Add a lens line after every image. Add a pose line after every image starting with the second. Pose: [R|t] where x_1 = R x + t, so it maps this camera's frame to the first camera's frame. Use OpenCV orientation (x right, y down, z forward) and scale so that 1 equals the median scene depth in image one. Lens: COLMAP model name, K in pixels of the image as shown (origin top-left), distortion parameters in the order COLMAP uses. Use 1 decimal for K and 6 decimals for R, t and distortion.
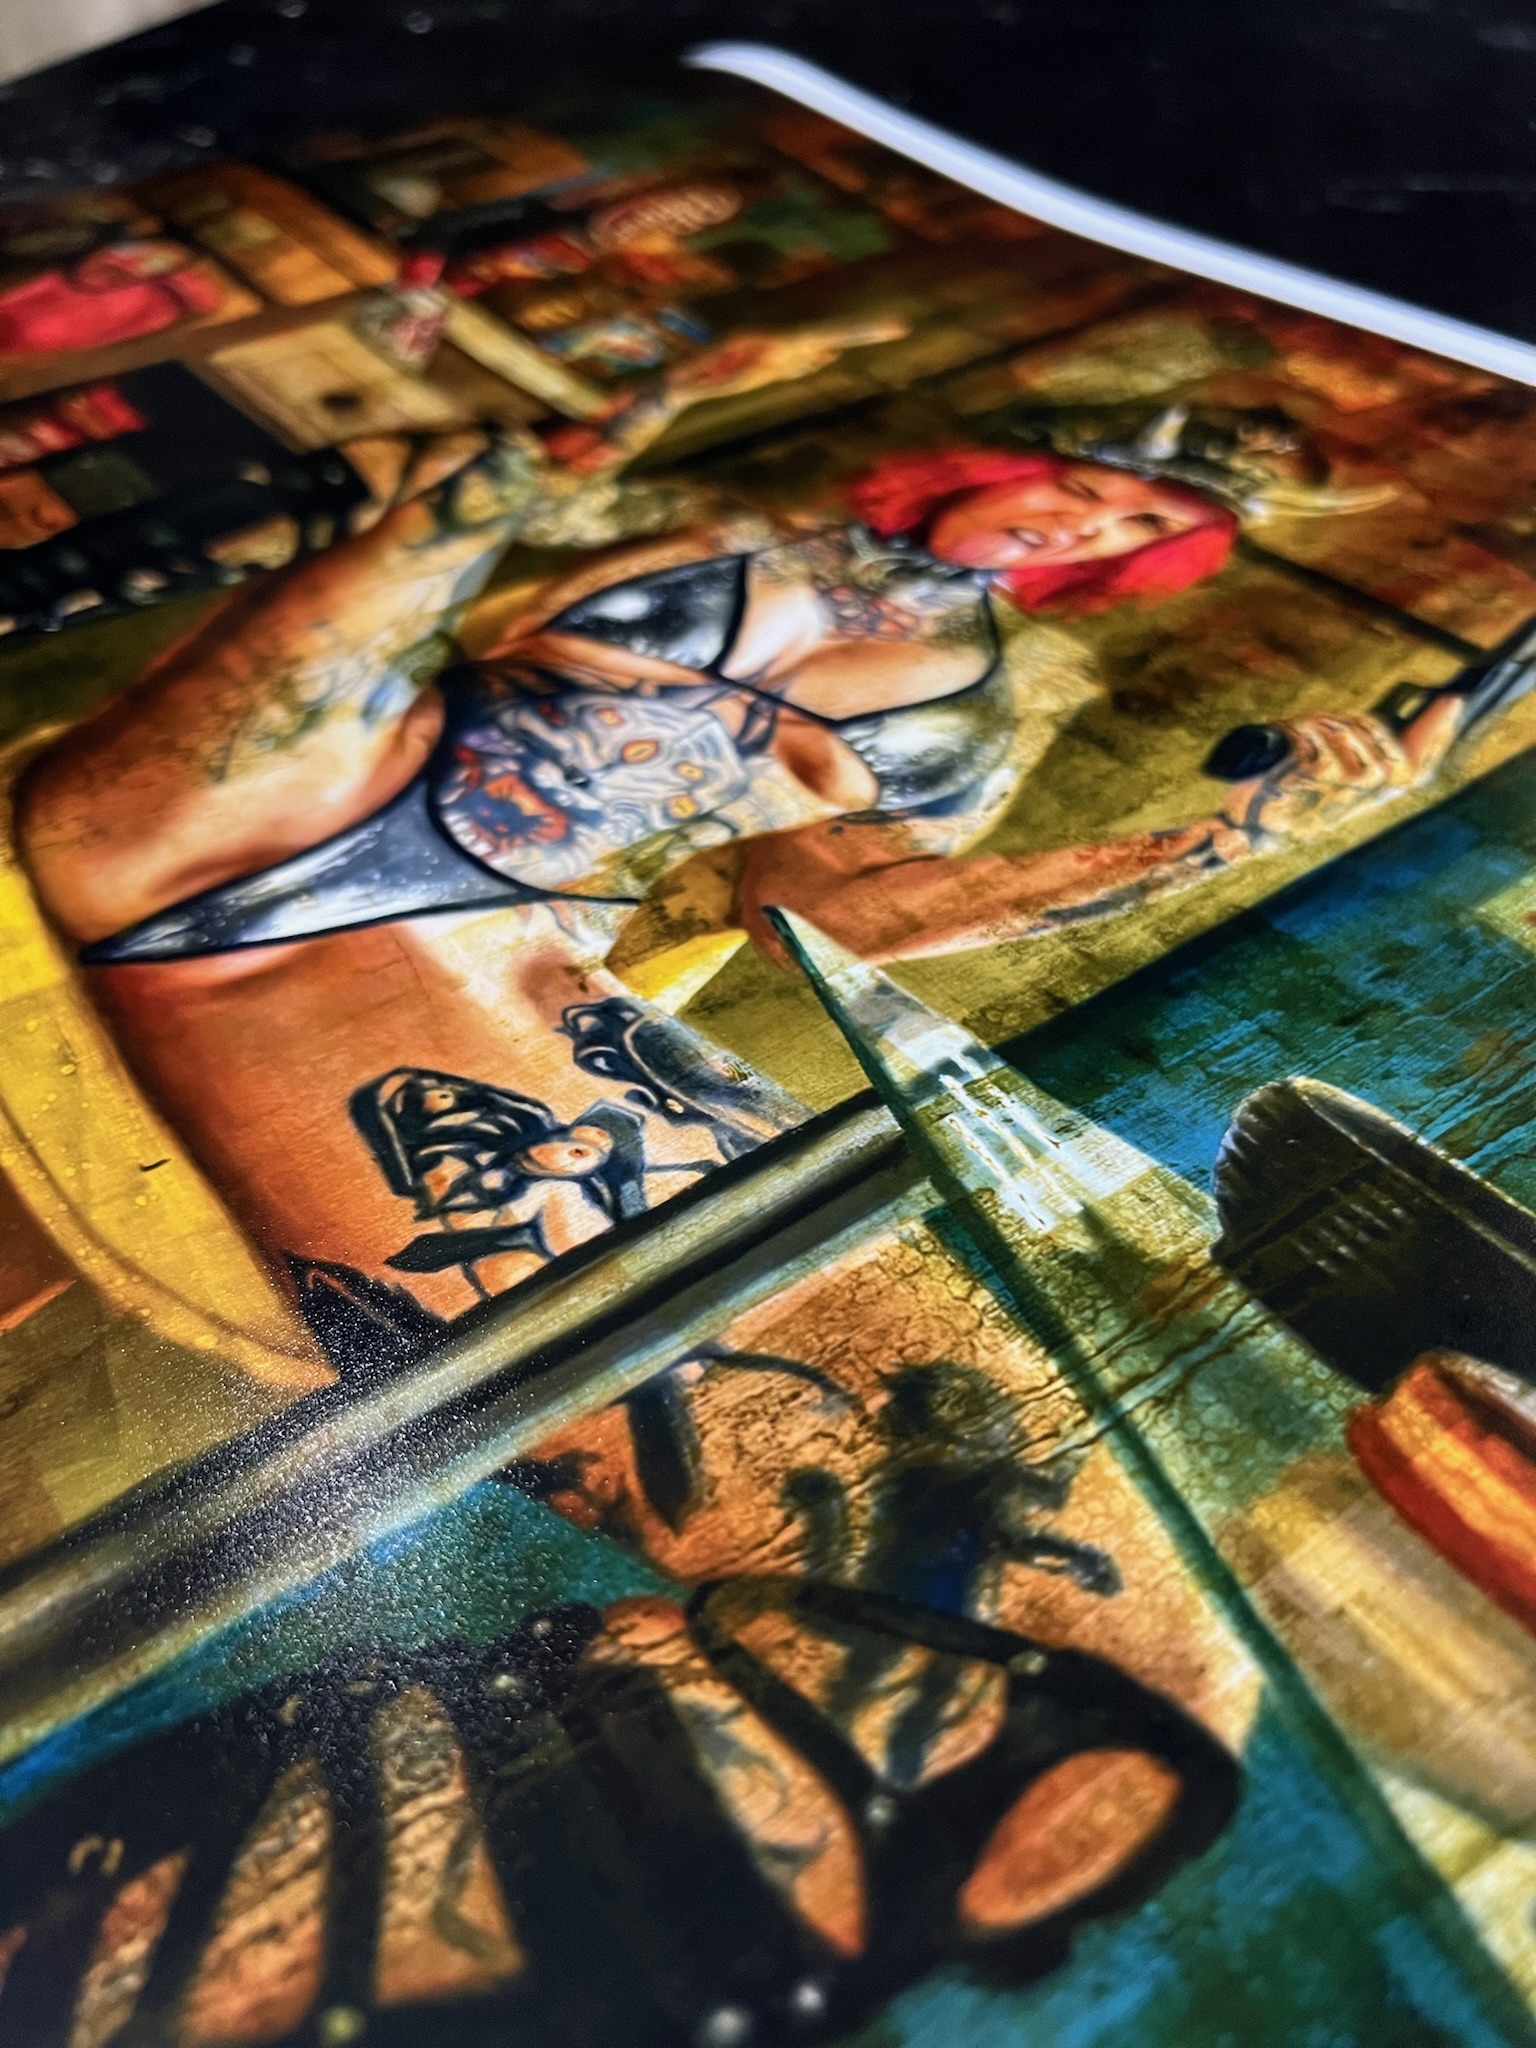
lens RADIAL K [[1550.0, 0, 769.4], [0, 1550.0, 1027.6], [0, 0, 1]] dist [-0.002001, -0.007323]
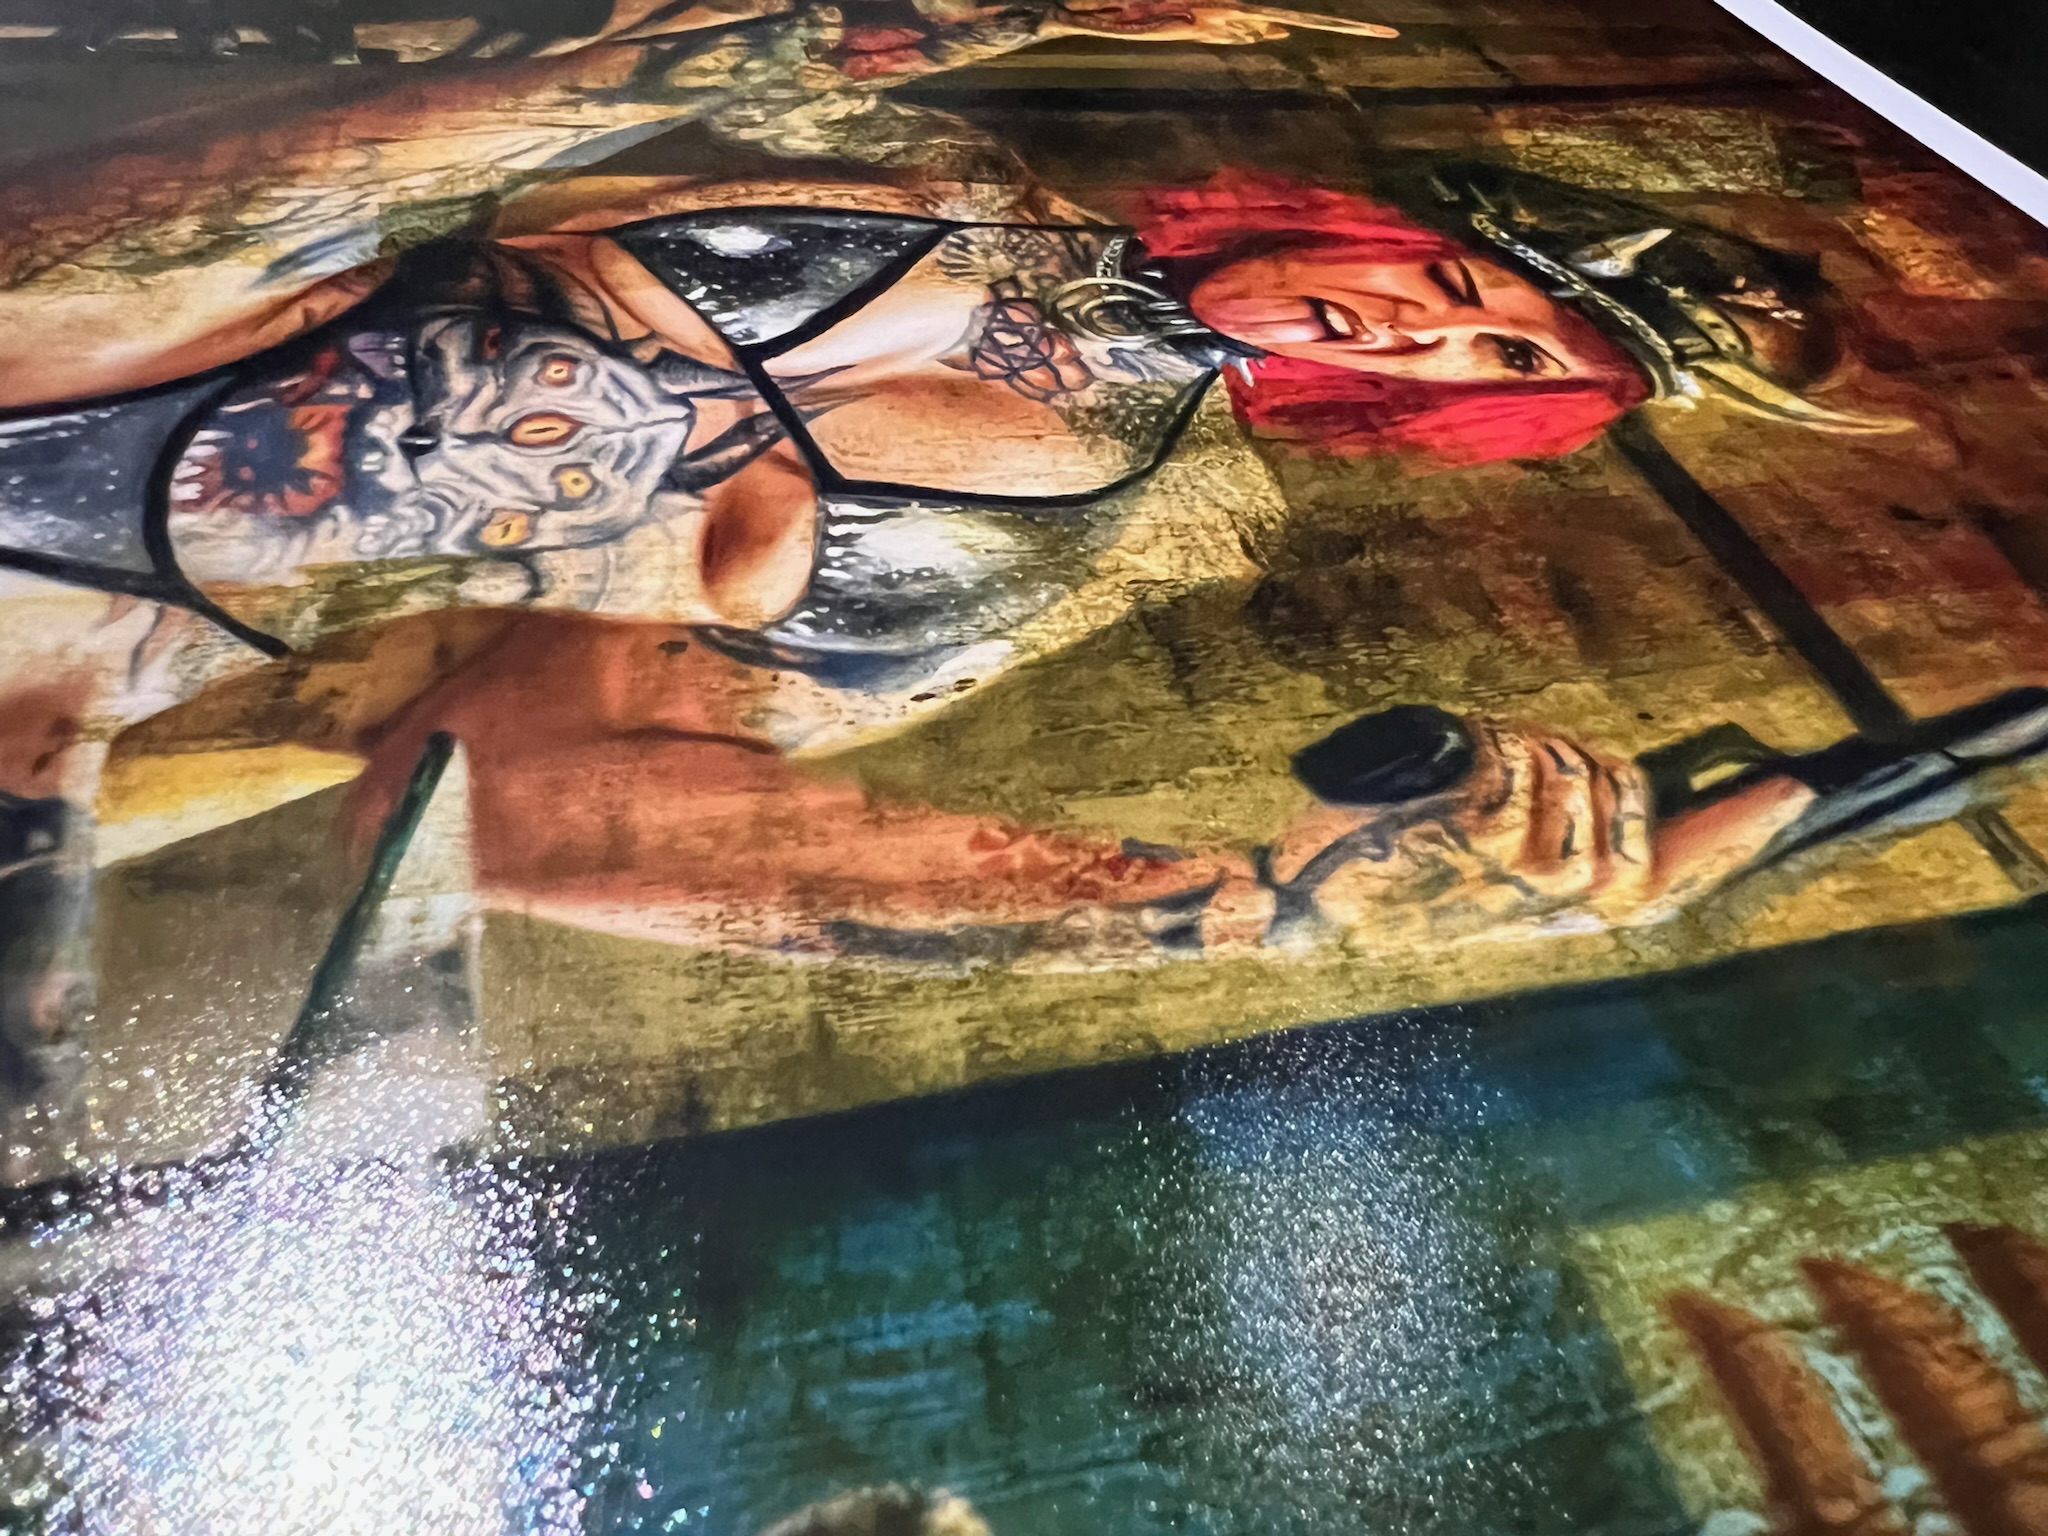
lens RADIAL K [[1550.0, 0, 1025.3], [0, 1550.0, 763.0], [0, 0, 1]] dist [-0.002001, -0.007323]
pose [[0.928345, 0.342852, -0.143627, 0.265461], [-0.340881, 0.939302, 0.038891, -0.150994], [0.148243, 0.012856, 0.988867, 0.409146]]
